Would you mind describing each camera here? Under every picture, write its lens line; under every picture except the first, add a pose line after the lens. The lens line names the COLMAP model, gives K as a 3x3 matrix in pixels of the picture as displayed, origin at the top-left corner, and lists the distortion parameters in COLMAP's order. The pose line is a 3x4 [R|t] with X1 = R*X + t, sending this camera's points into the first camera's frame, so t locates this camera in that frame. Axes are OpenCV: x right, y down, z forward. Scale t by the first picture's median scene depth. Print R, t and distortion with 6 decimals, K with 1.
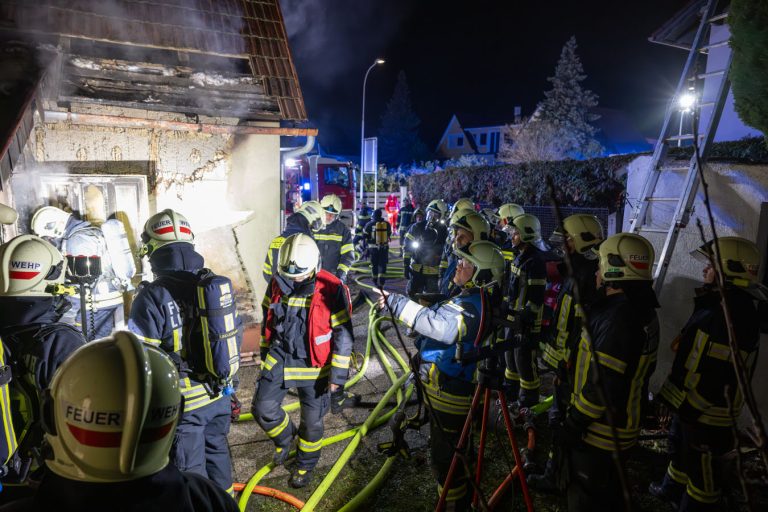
lens RADIAL K [[508.1, 0, 384.0], [0, 508.1, 256.0], [0, 0, 1]] dist [-0.002350, 0.001250]
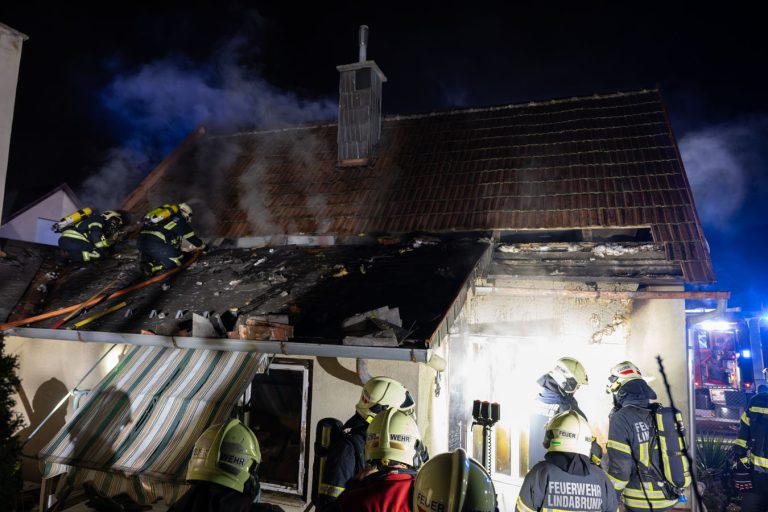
lens RADIAL K [[508.1, 0, 384.0], [0, 508.1, 256.0], [0, 0, 1]] dist [-0.002350, 0.001250]
pose [[0.701335, -0.086828, -0.707524, 0.086730], [-0.135272, 0.958307, -0.251694, 0.002417], [0.699879, 0.272230, 0.660349, -0.054153]]
